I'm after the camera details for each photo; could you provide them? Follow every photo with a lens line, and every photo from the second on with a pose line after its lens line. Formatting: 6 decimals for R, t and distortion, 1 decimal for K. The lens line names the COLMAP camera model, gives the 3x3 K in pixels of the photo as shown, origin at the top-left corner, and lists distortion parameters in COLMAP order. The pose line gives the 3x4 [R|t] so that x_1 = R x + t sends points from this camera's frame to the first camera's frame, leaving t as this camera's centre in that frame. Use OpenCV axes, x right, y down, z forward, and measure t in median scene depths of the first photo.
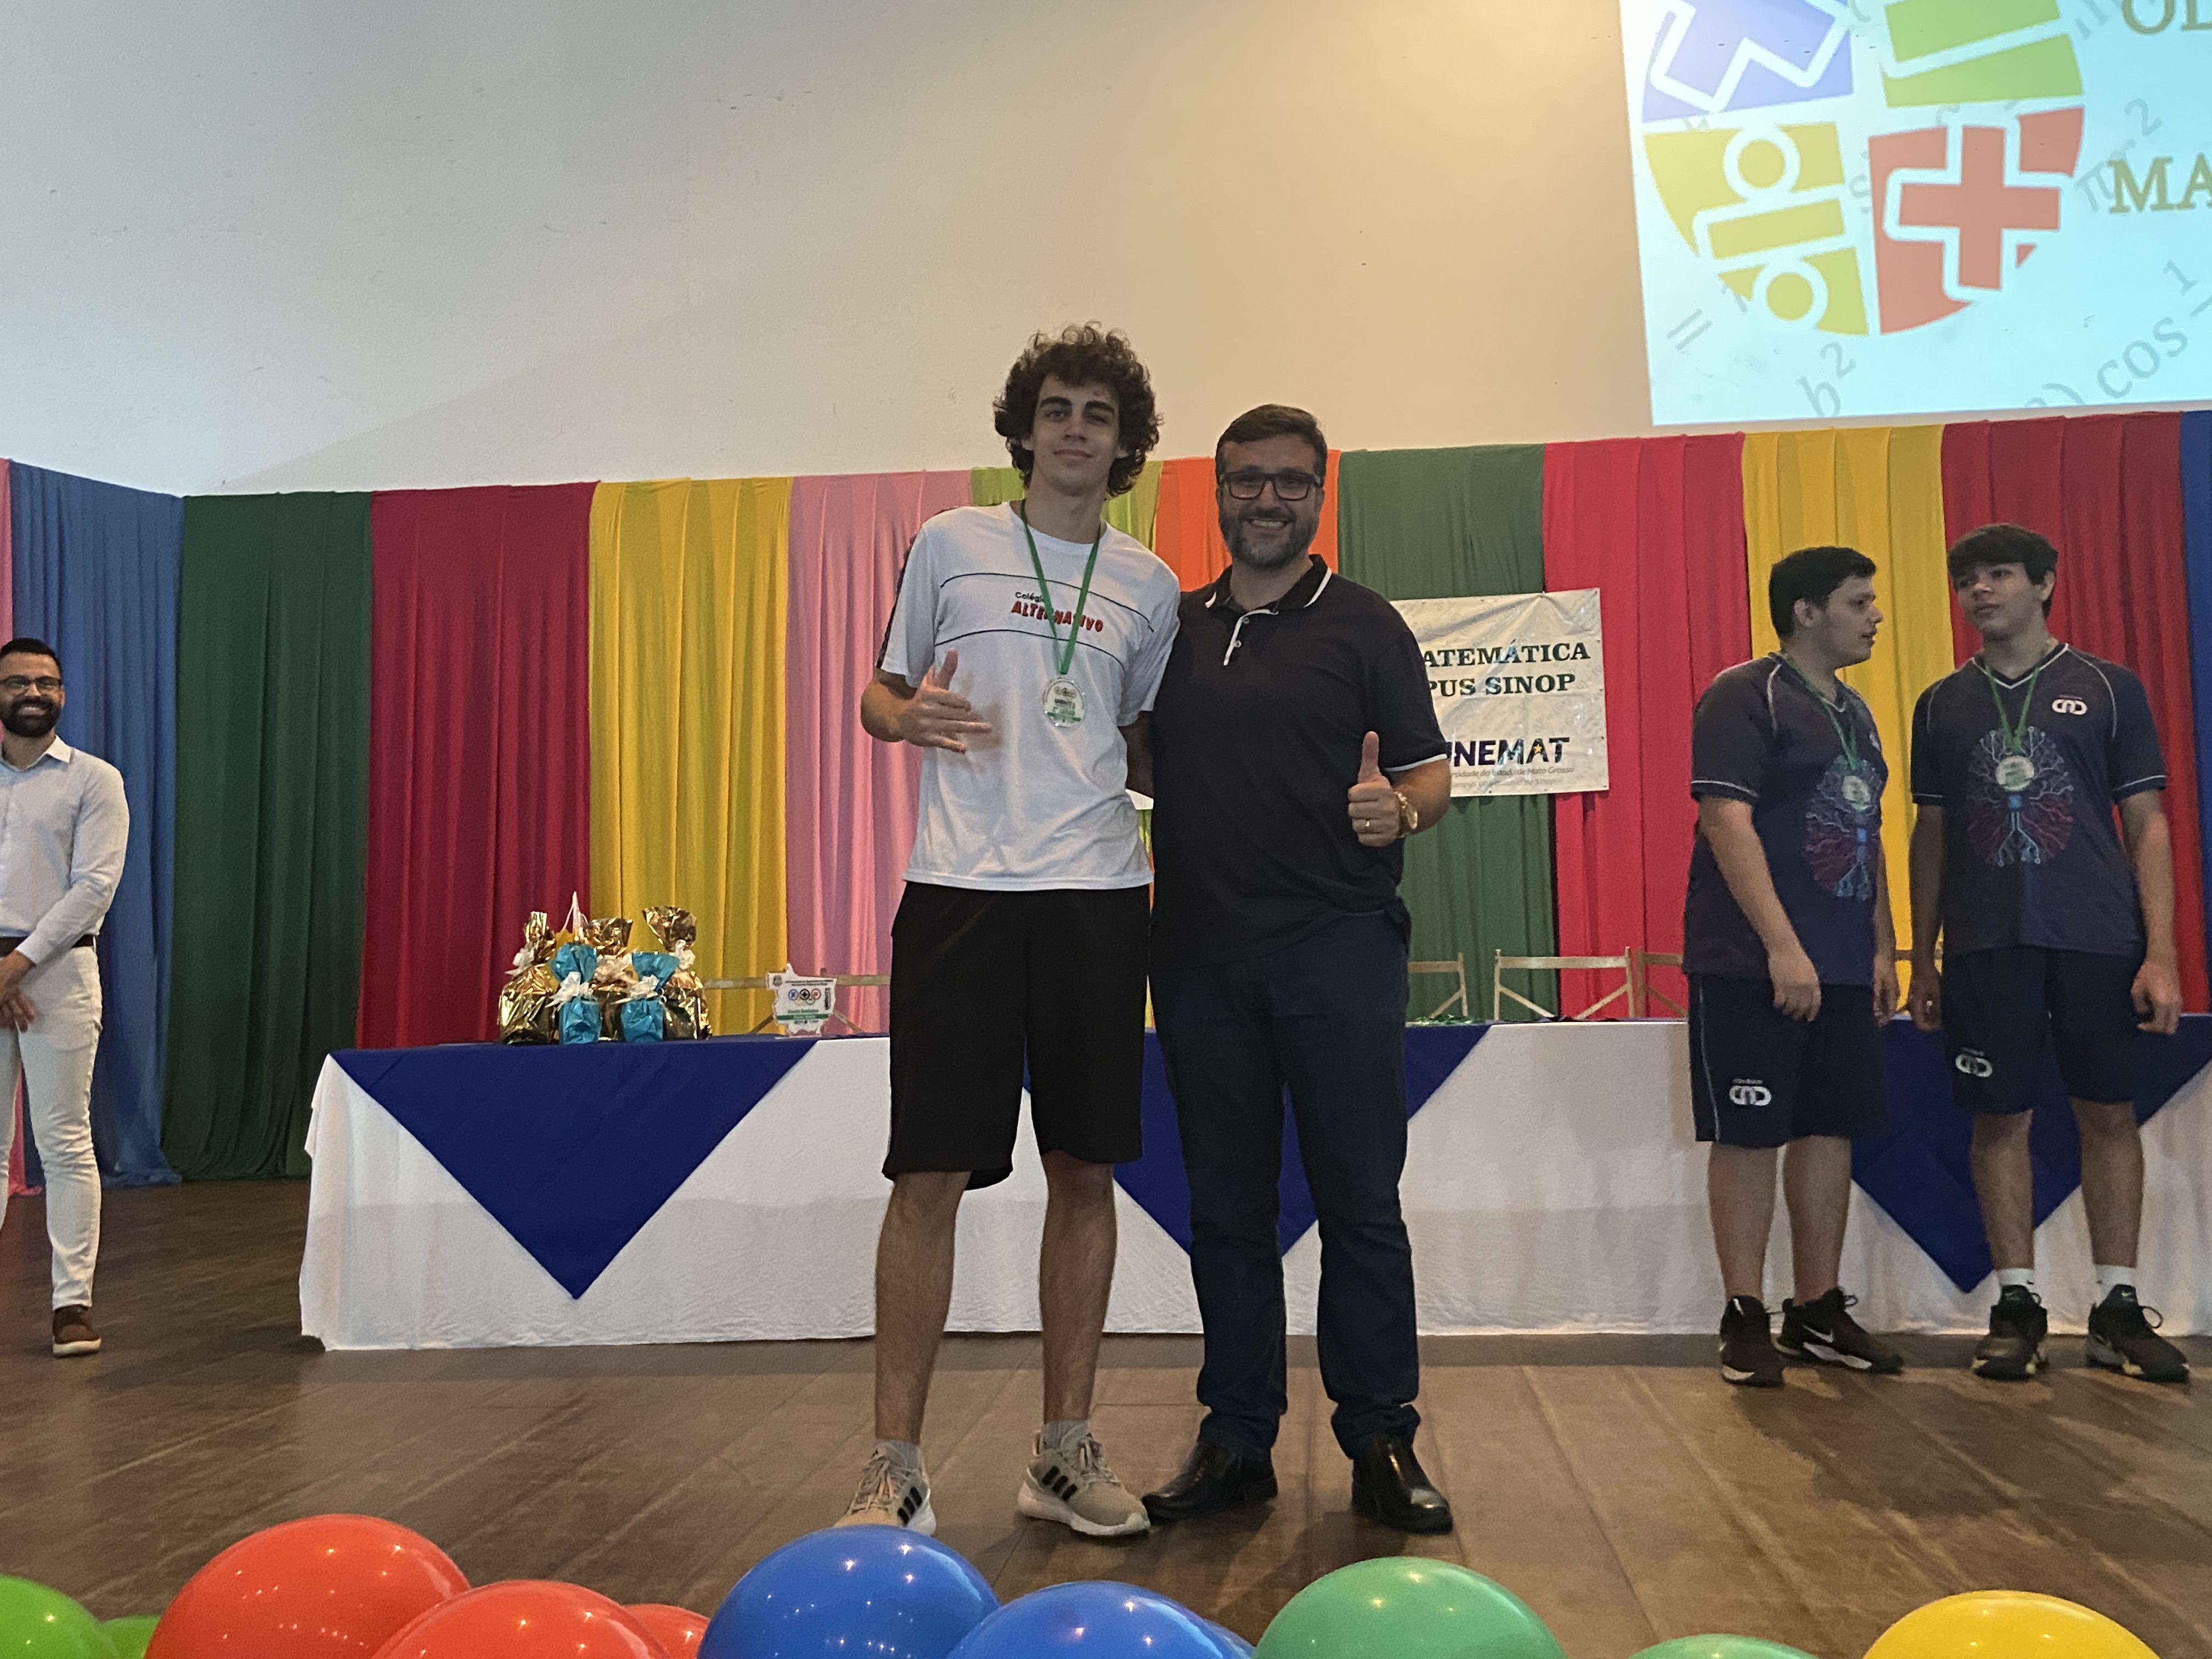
lens RADIAL K [[2311.6, 0, 1110.0], [0, 2311.6, 810.7], [0, 0, 1]] dist [0.064013, 0.000000]
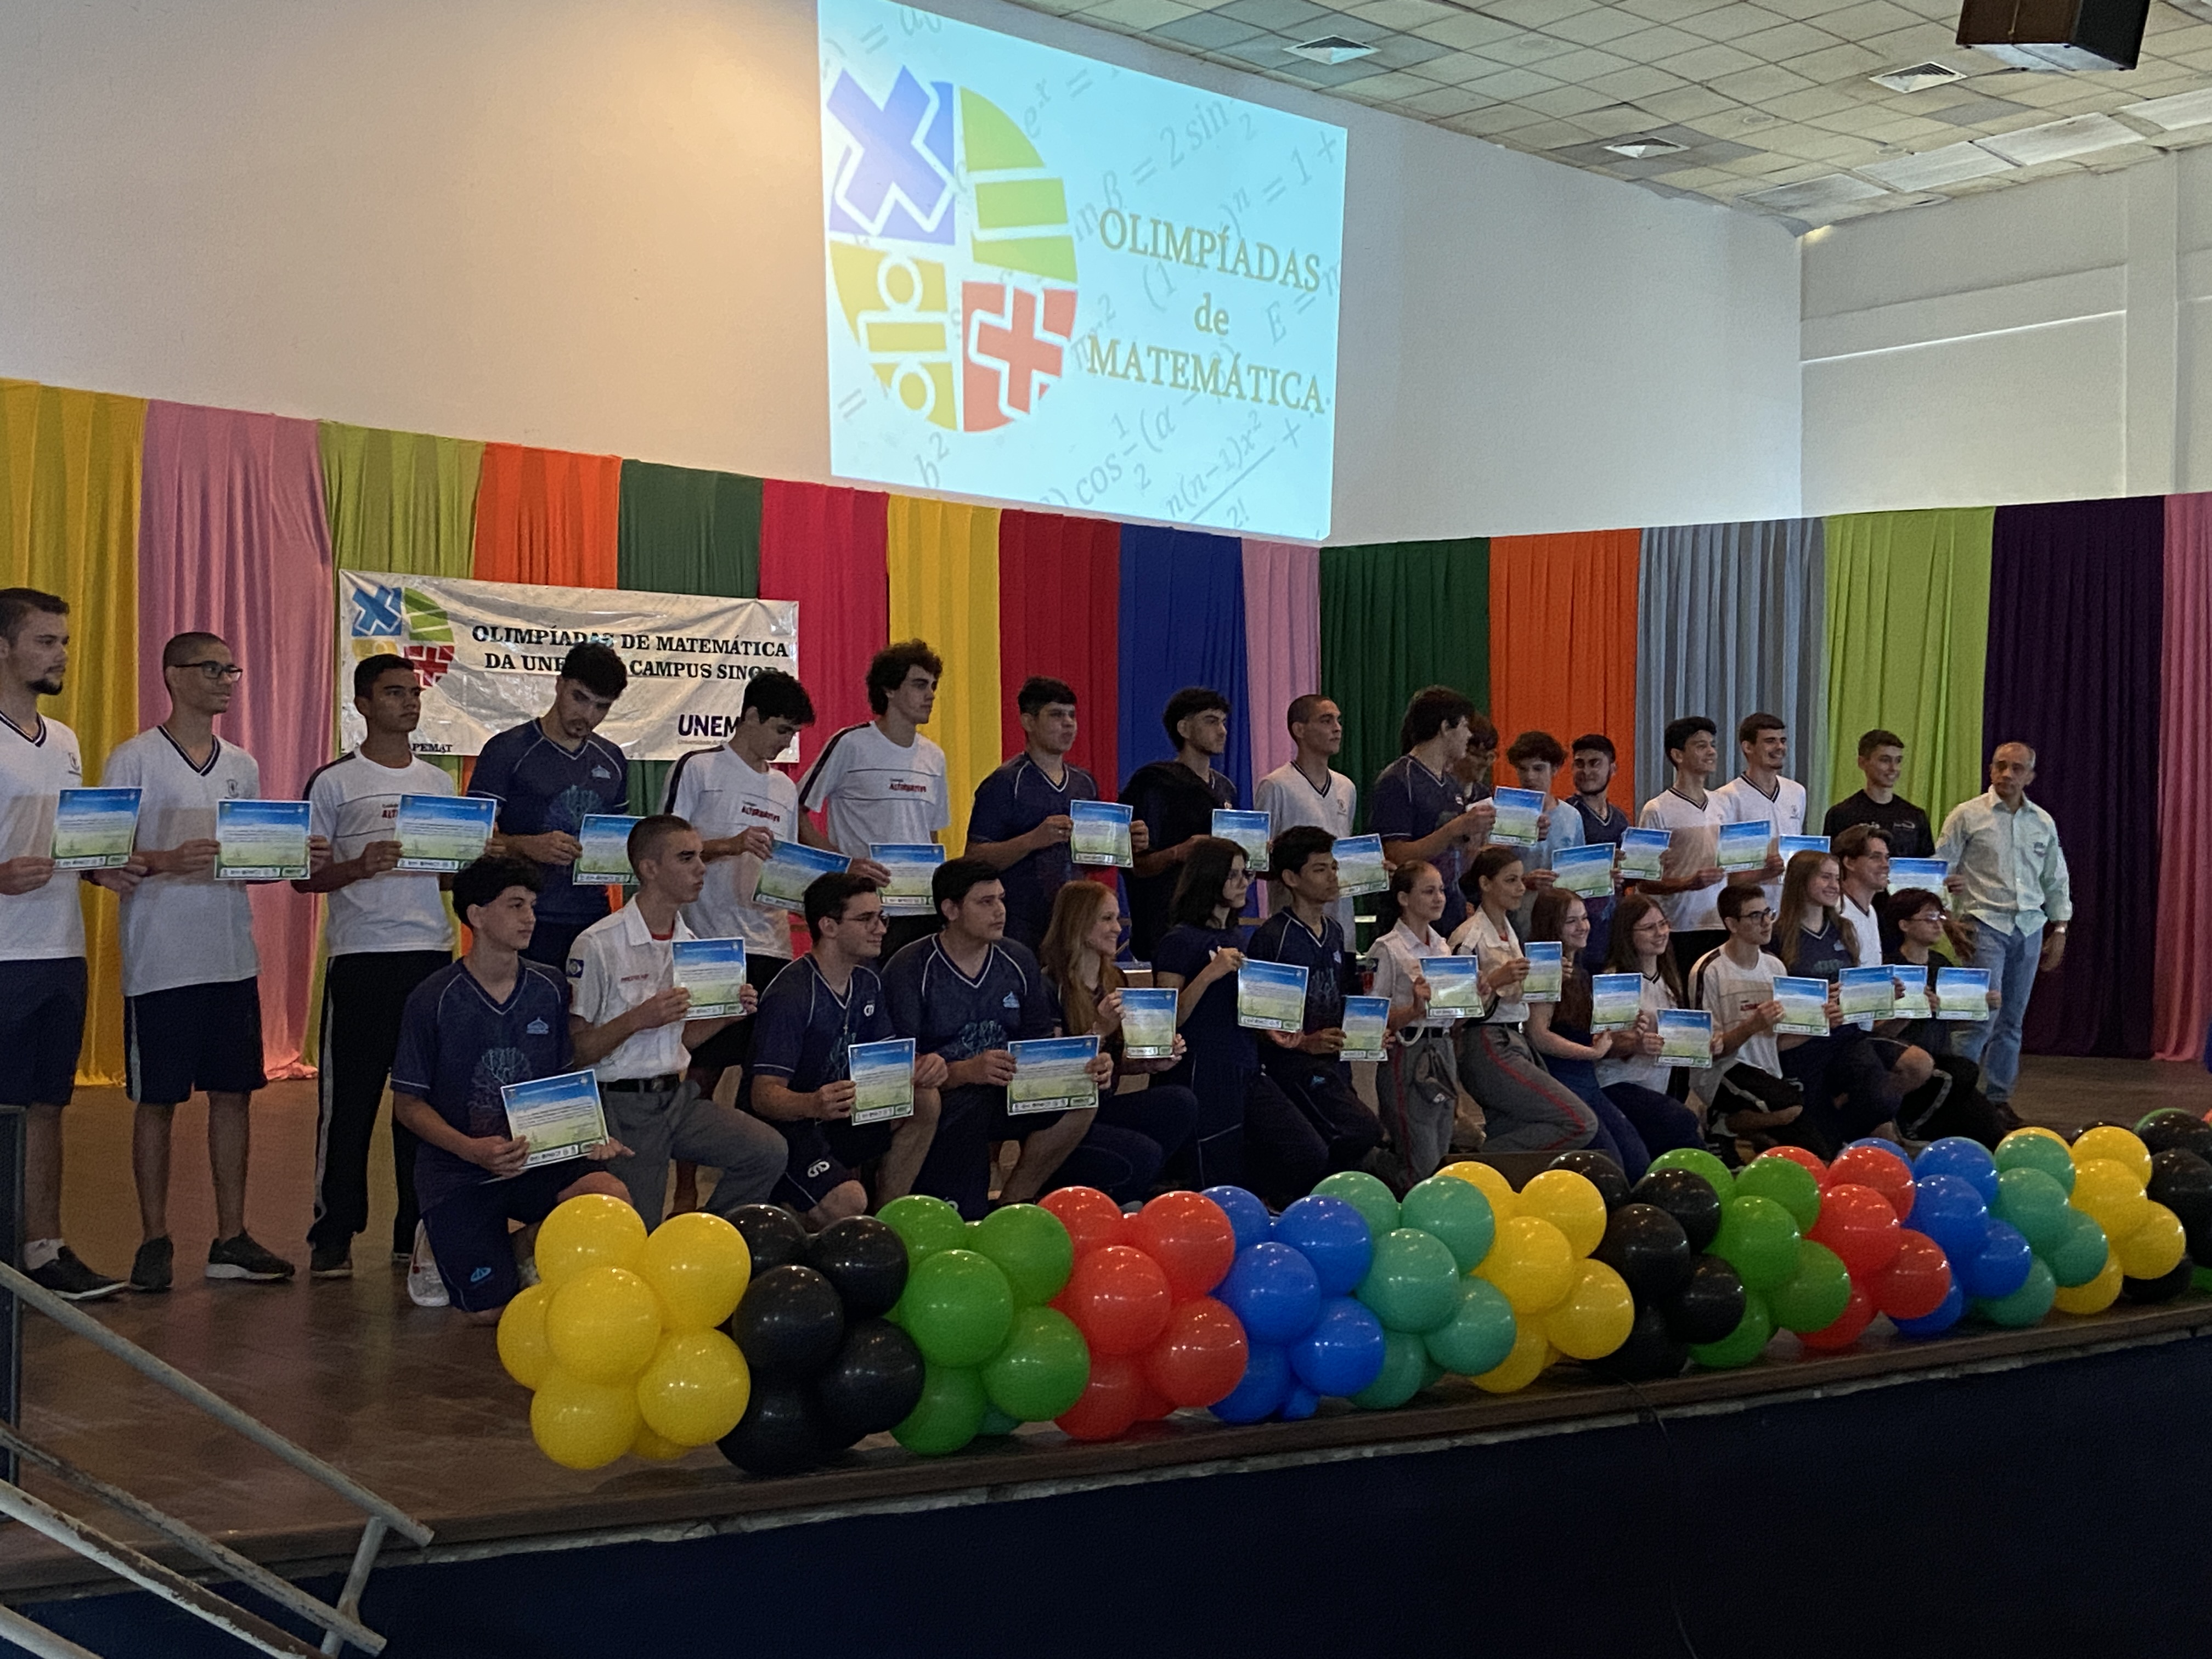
lens RADIAL K [[2689.0, 0, 1113.9], [0, 2689.0, 802.9], [0, 0, 1]] dist [0.091558, 0.000000]
pose [[0.672519, 0.044439, 0.738745, -0.742974], [-0.080166, 0.996696, 0.013023, -0.019779], [-0.735726, -0.067981, 0.673859, -0.116532]]
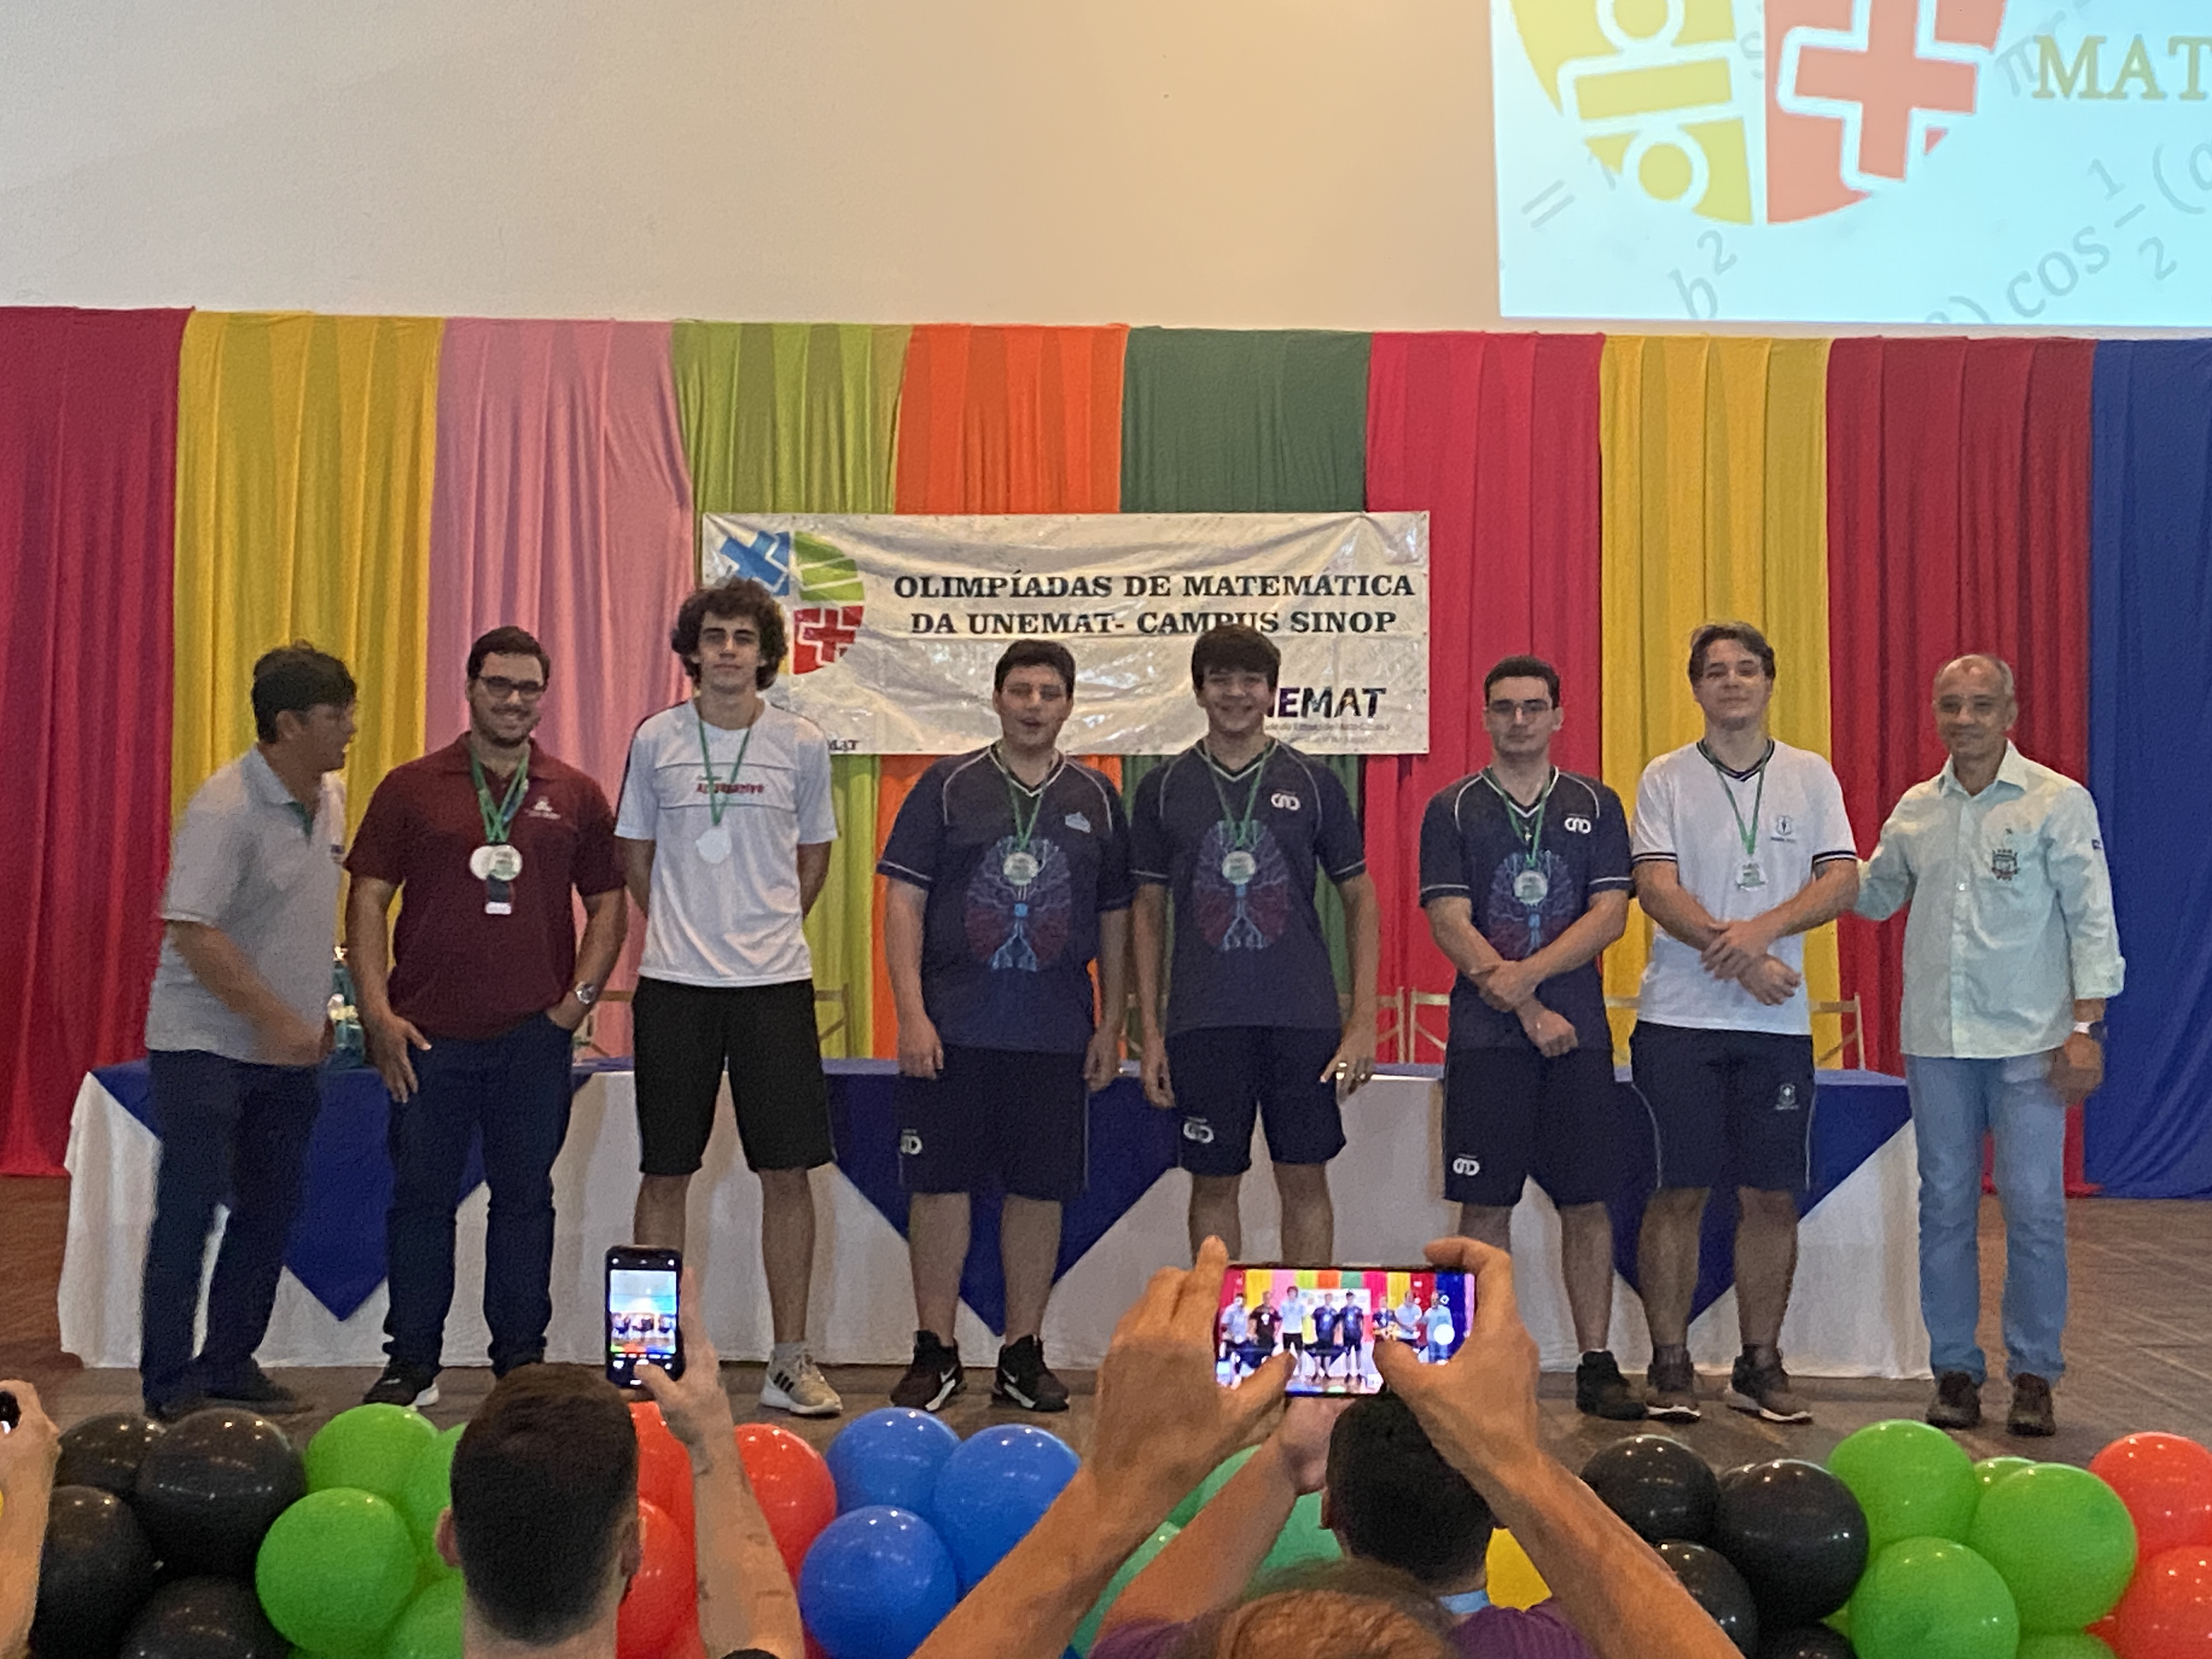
lens RADIAL K [[3656.9, 0, 1157.1], [0, 3656.9, 755.3], [0, 0, 1]] dist [0.086139, 0.000000]
pose [[0.992382, 0.036685, 0.117612, -0.038317], [-0.041565, 0.998362, 0.039317, -0.055536], [-0.115977, -0.043906, 0.992281, -0.301678]]
